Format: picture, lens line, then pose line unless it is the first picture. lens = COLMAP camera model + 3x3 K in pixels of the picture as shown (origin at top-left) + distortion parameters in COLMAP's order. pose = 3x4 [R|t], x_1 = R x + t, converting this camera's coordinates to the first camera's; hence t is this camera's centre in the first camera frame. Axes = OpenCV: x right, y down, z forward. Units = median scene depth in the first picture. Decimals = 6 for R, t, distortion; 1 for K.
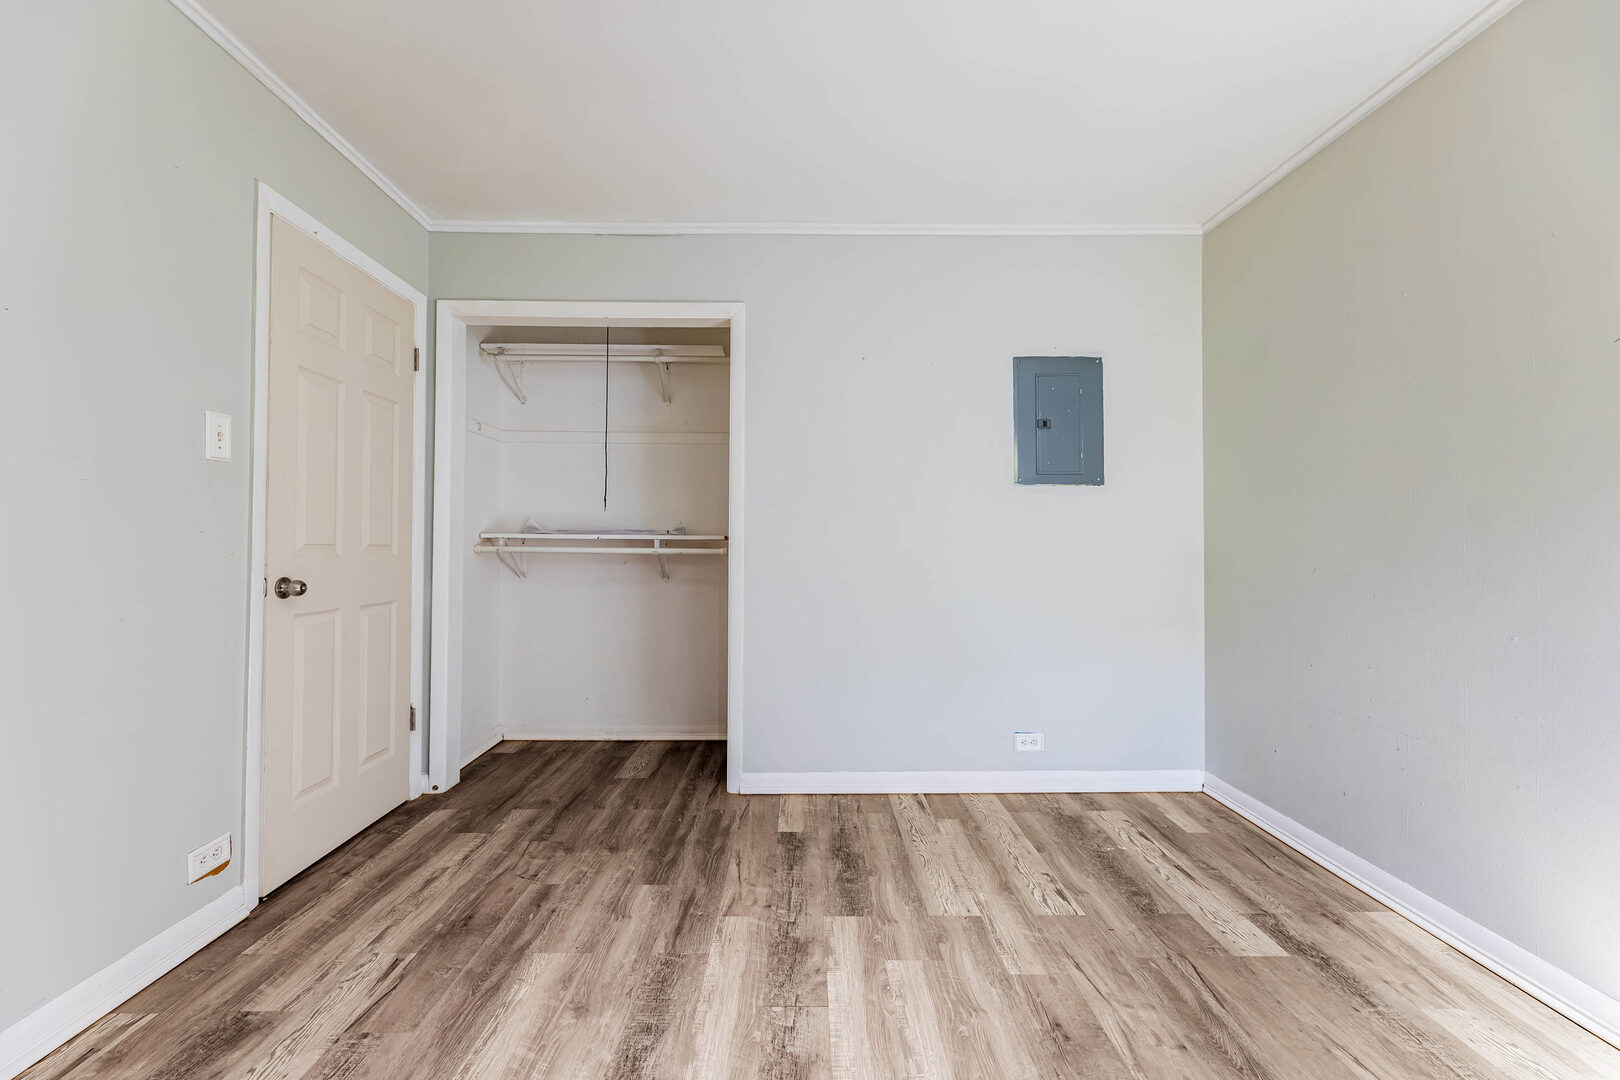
lens RADIAL K [[656.4, 0, 805.8], [0, 656.4, 536.9], [0, 0, 1]] dist [0.000140, -0.000010]
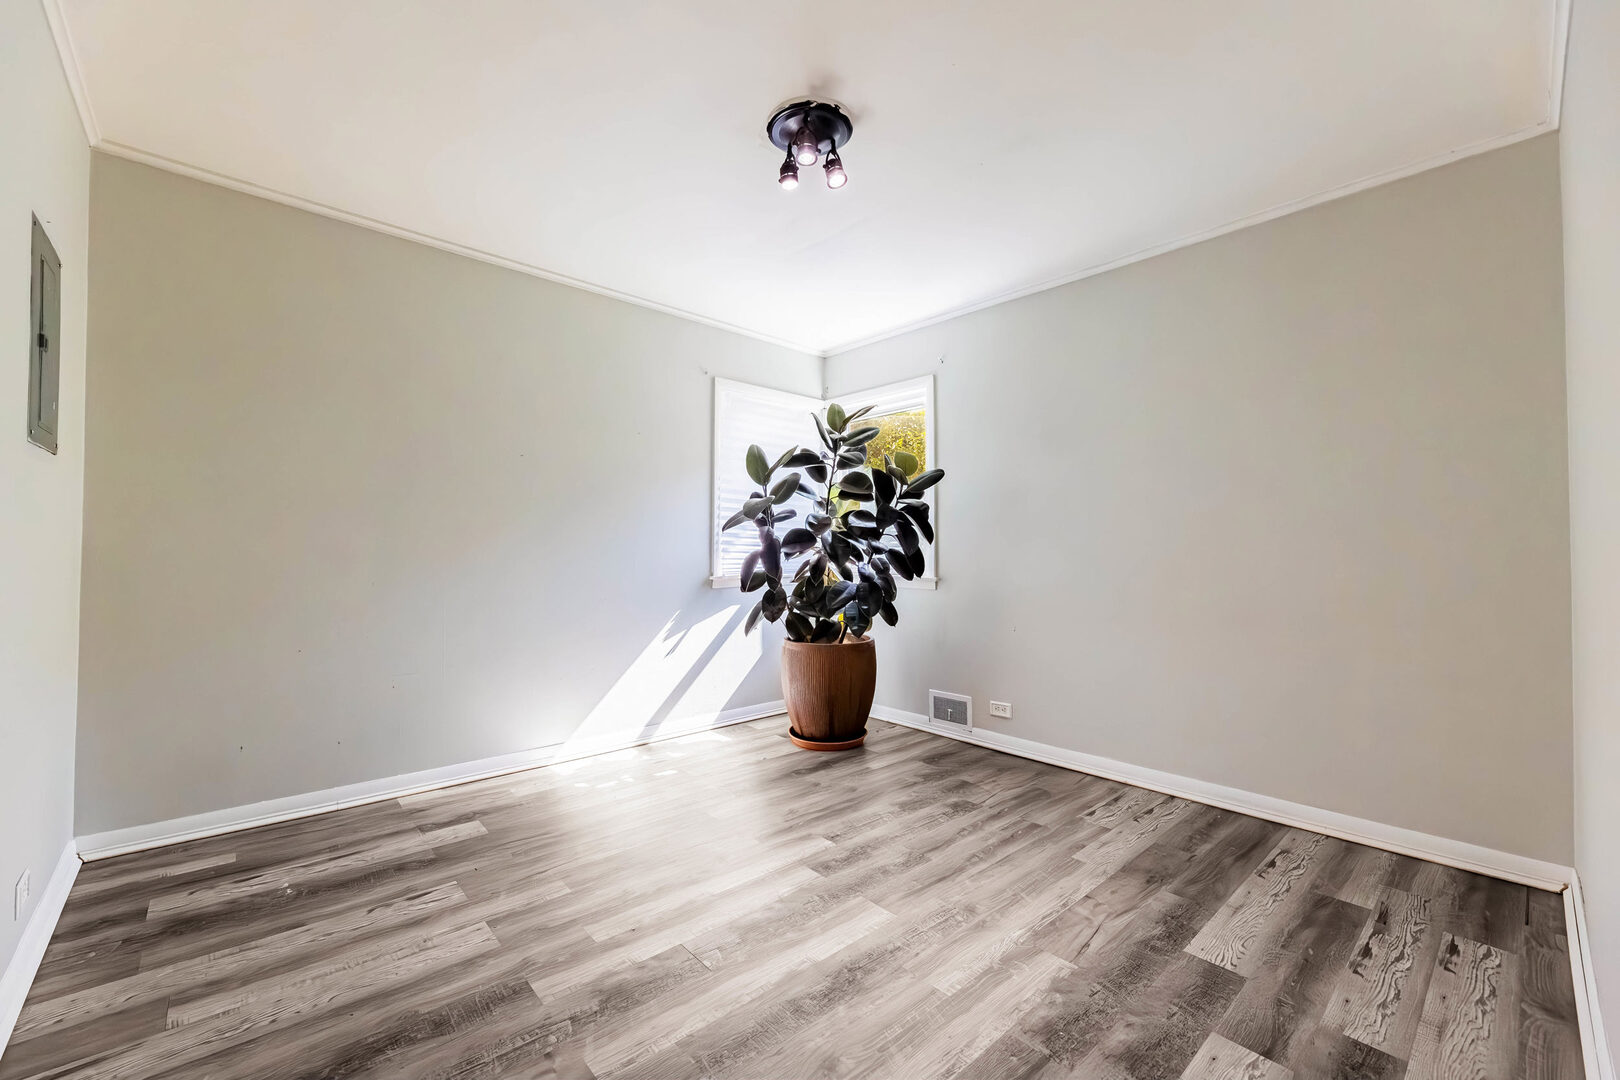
lens RADIAL K [[656.4, 0, 805.8], [0, 656.4, 536.9], [0, 0, 1]] dist [0.000140, -0.000010]
pose [[-0.660757, 0.005306, 0.750581, -0.781808], [-0.016005, 0.999648, -0.021156, 0.010079], [-0.750429, -0.025992, -0.660439, 1.277309]]
